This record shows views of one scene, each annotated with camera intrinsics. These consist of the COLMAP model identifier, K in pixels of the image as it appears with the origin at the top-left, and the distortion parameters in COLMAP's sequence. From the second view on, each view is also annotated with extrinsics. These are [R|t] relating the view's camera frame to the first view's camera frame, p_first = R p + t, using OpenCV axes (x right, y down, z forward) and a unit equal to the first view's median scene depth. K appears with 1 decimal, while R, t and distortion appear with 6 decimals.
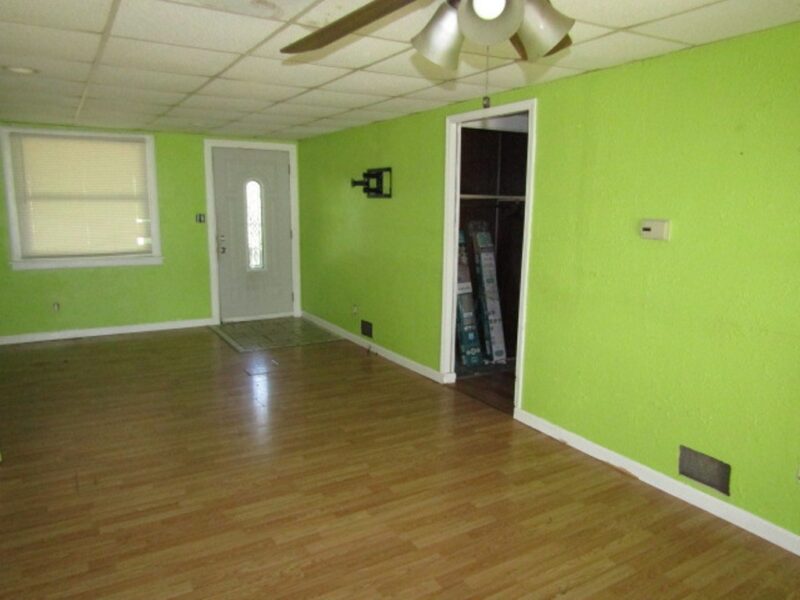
lens RADIAL K [[566.1, 0, 405.5], [0, 566.1, 301.1], [0, 0, 1]] dist [-0.008694, -0.012939]
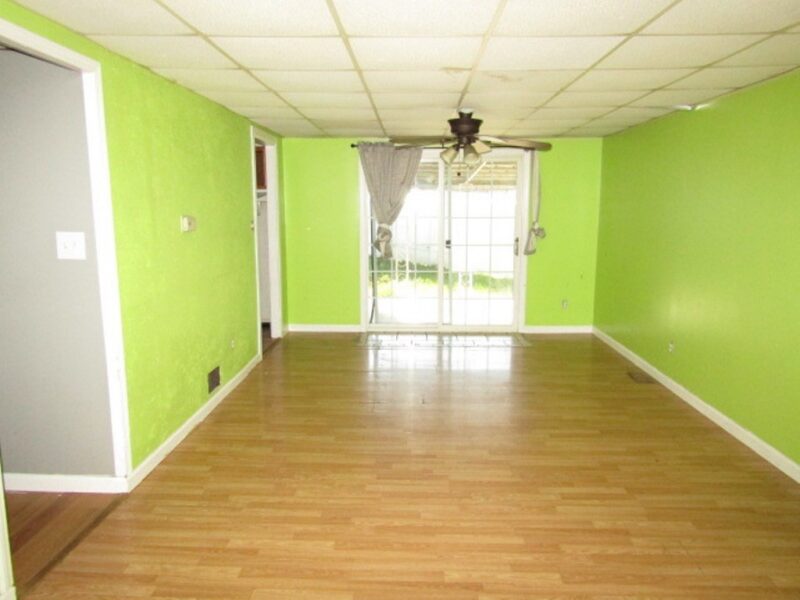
lens RADIAL K [[566.1, 0, 401.3], [0, 566.1, 300.3], [0, 0, 1]] dist [-0.008694, -0.012939]
pose [[-0.838016, -0.111343, 0.534164, -1.139050], [0.072533, 0.947539, 0.311300, -0.563408], [-0.540803, 0.299619, -0.785977, 3.176621]]
